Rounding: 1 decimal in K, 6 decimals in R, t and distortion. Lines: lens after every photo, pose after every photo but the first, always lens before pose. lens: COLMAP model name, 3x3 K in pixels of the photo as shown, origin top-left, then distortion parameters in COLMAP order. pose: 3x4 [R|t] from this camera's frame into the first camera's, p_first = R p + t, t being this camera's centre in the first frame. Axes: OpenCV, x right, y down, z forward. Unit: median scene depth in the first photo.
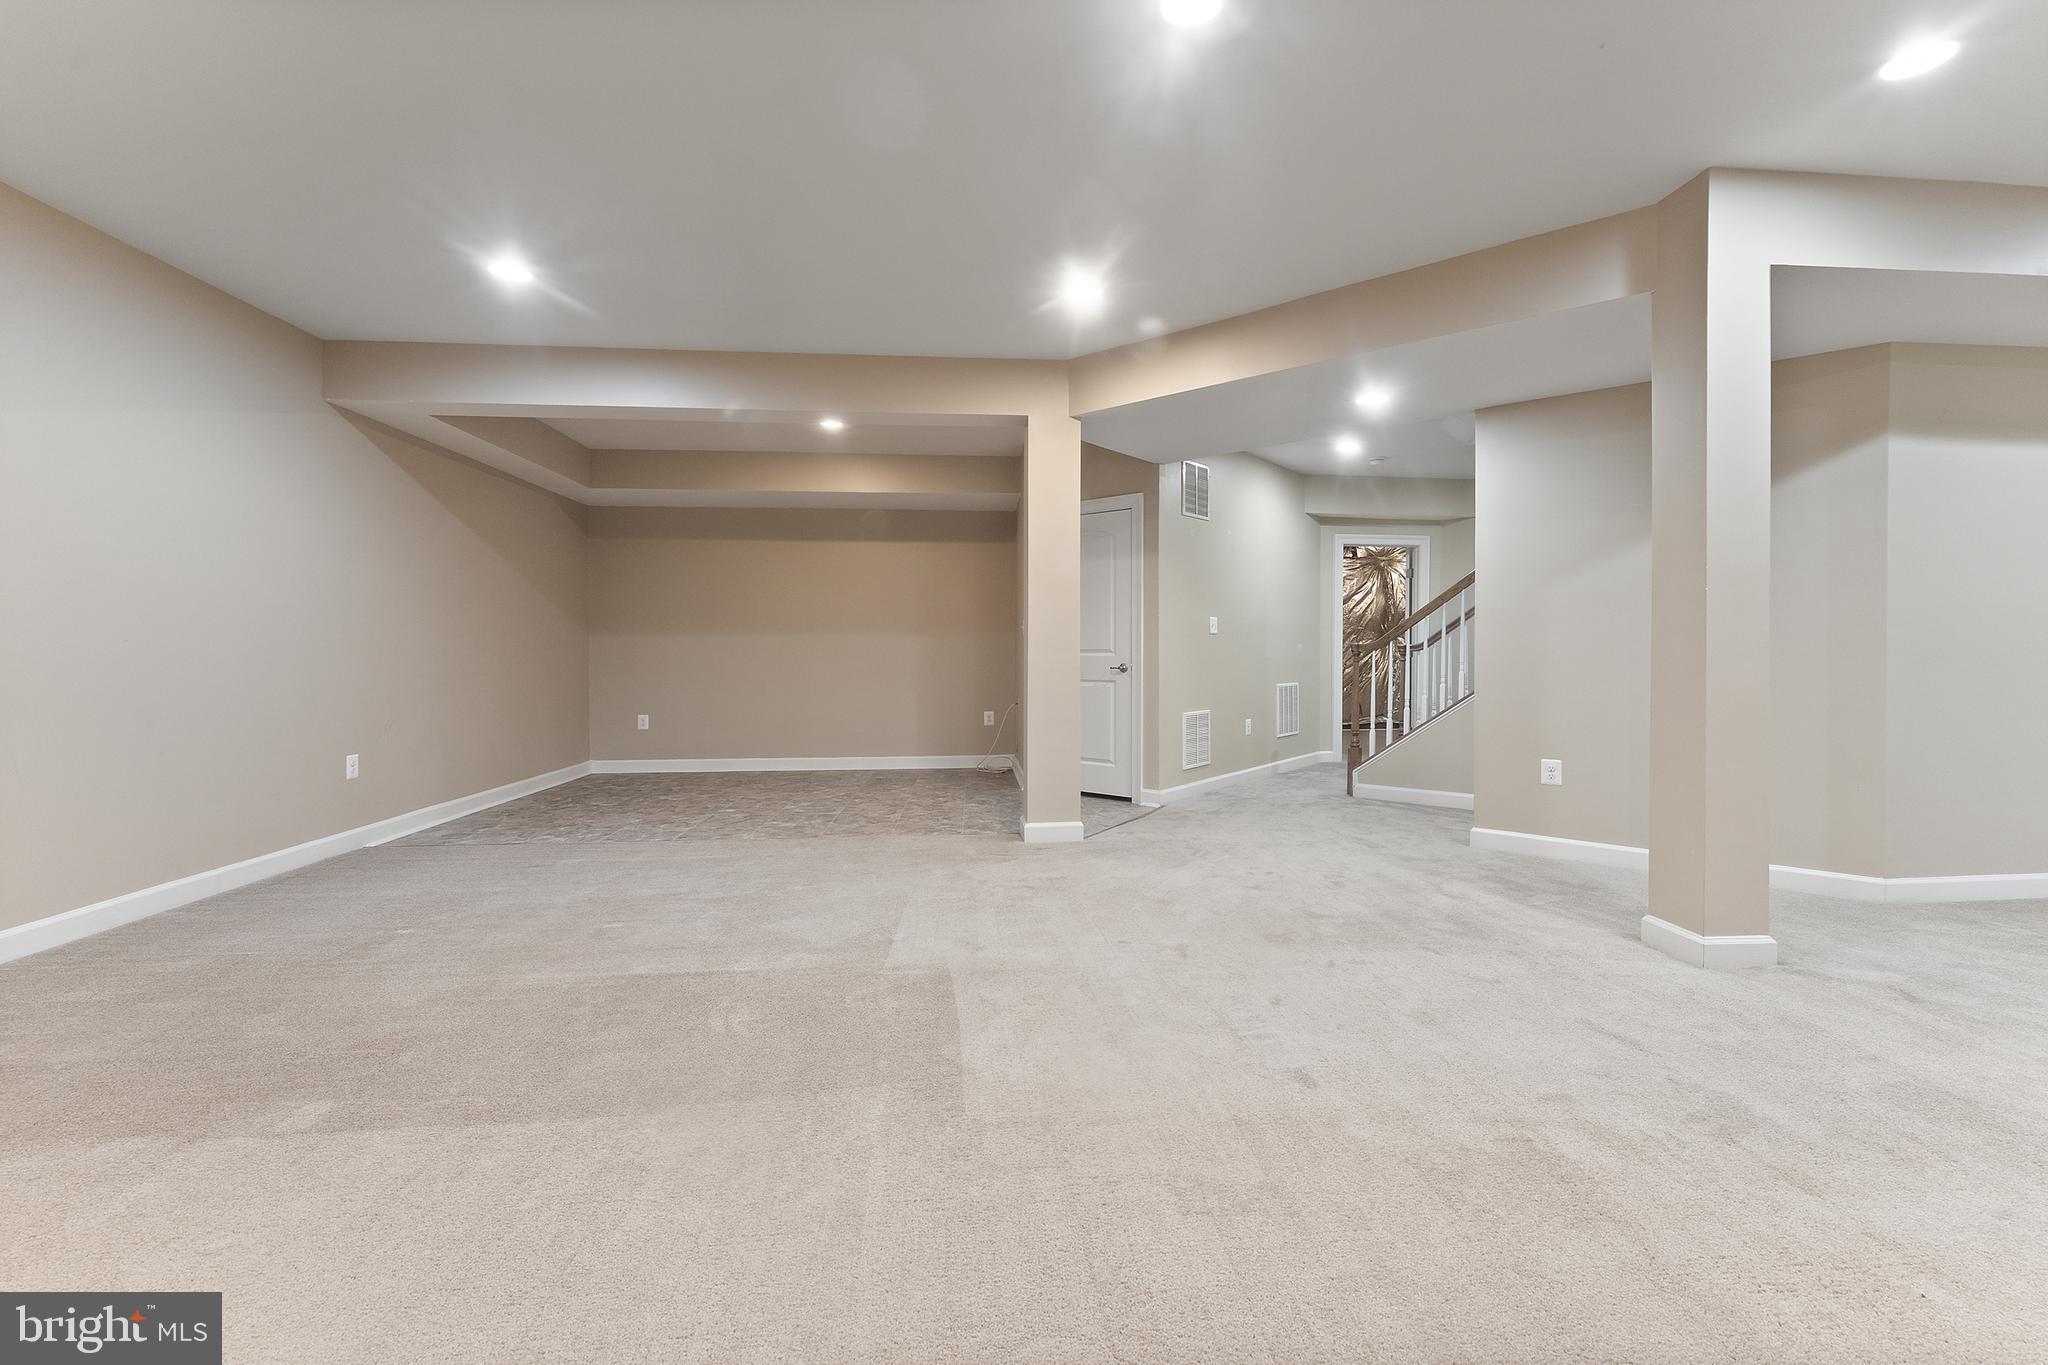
lens RADIAL K [[843.5, 0, 1021.6], [0, 843.5, 651.9], [0, 0, 1]] dist [-0.000455, -0.000319]
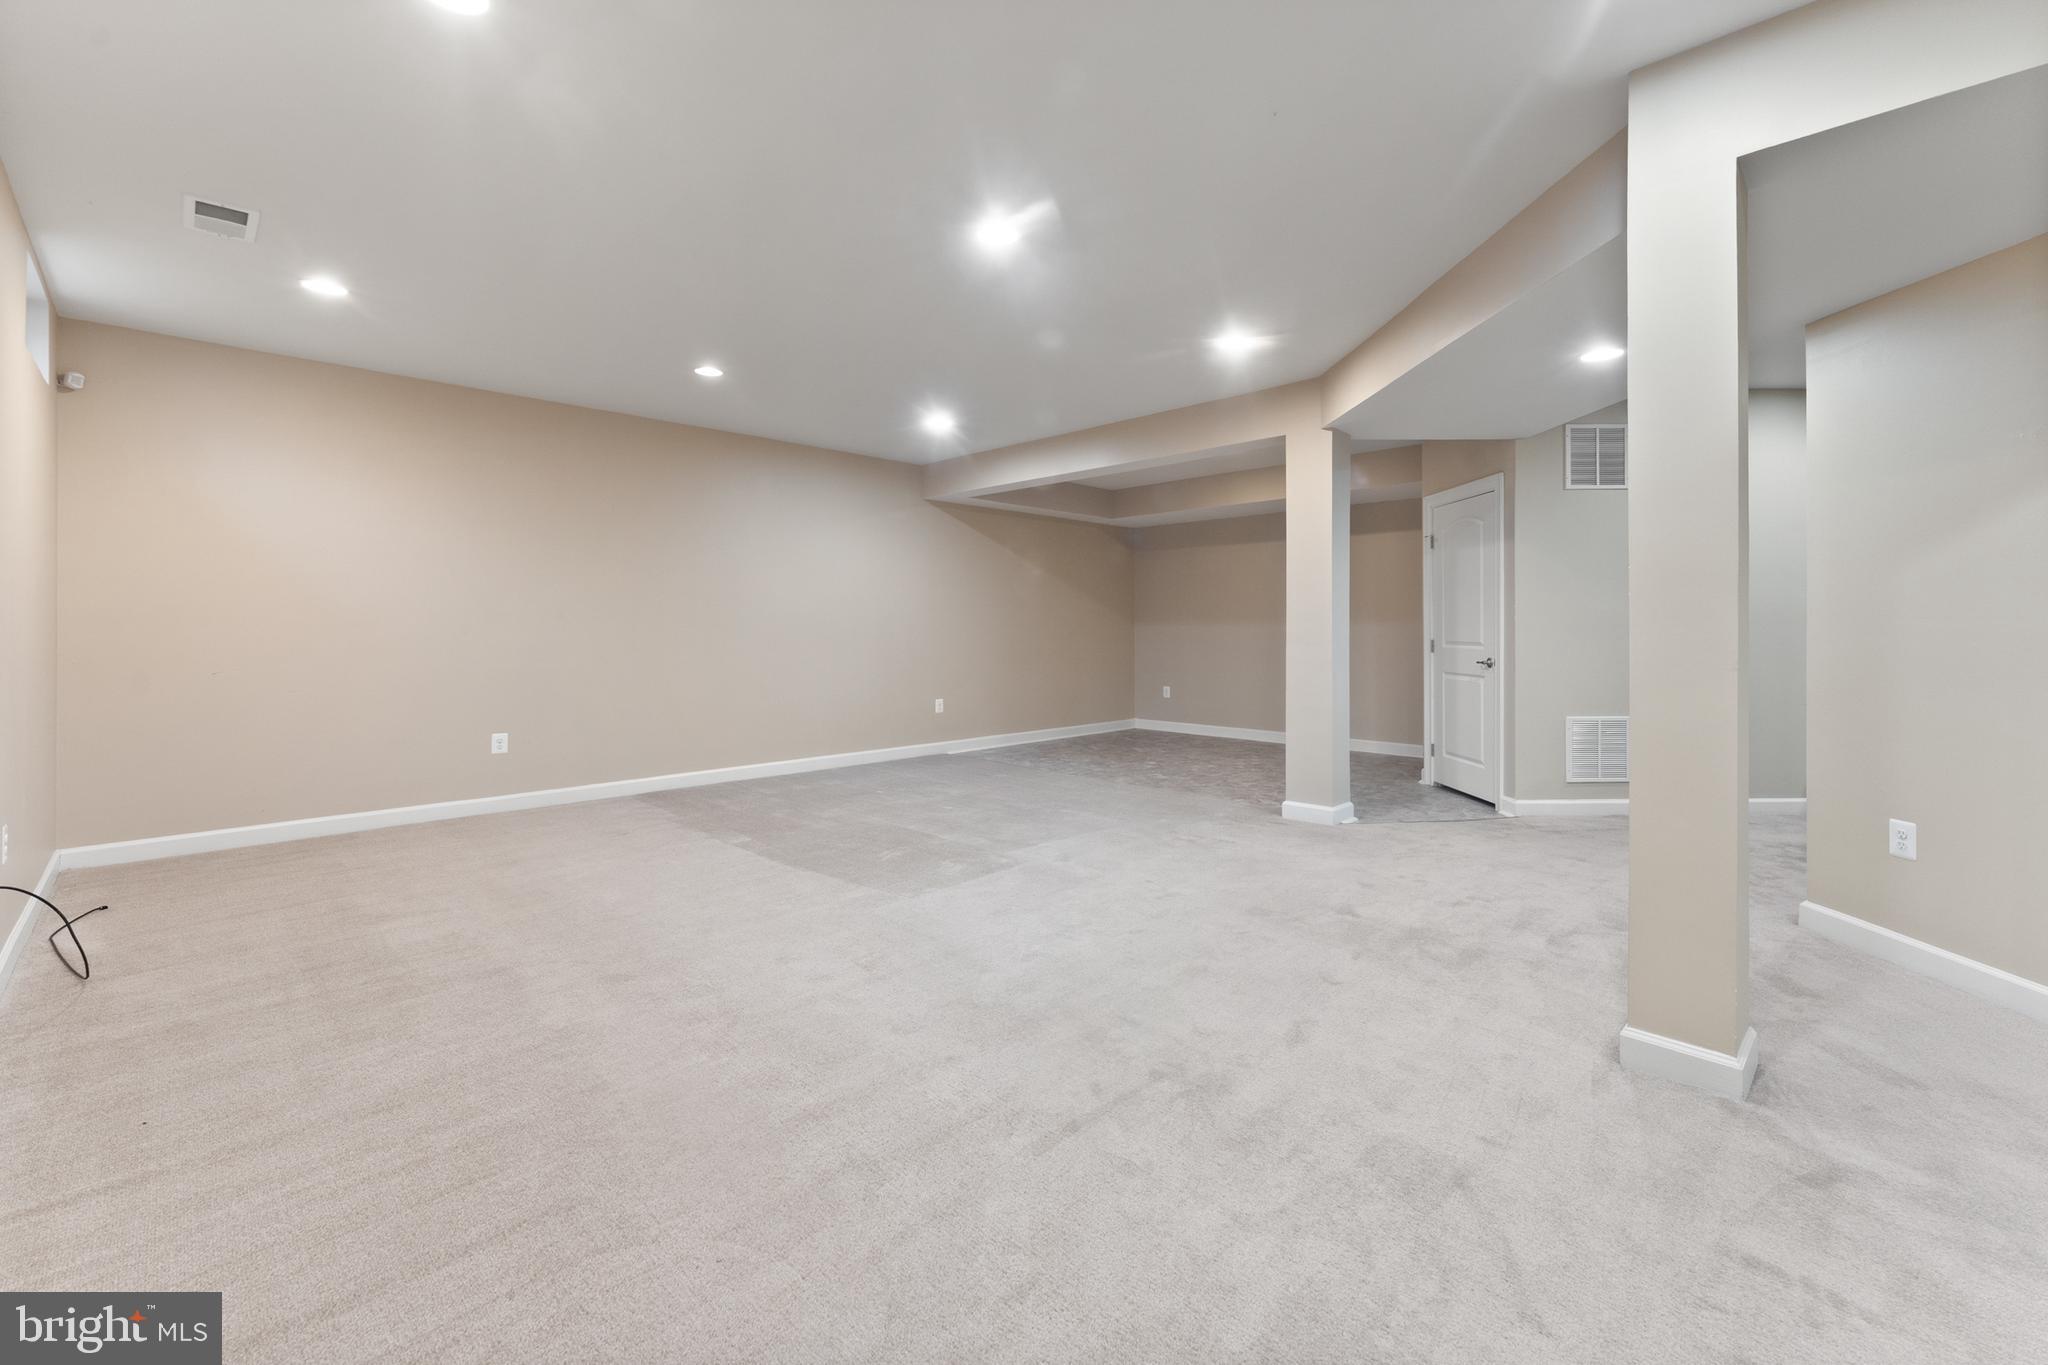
lens RADIAL K [[823.7, 0, 1024.9], [0, 823.7, 617.5], [0, 0, 1]] dist [-0.002663, -0.000356]
pose [[0.650230, -0.009353, -0.759680, 0.612743], [0.000221, 0.999927, -0.012121, -0.025494], [0.759737, 0.007713, 0.650184, 0.030235]]
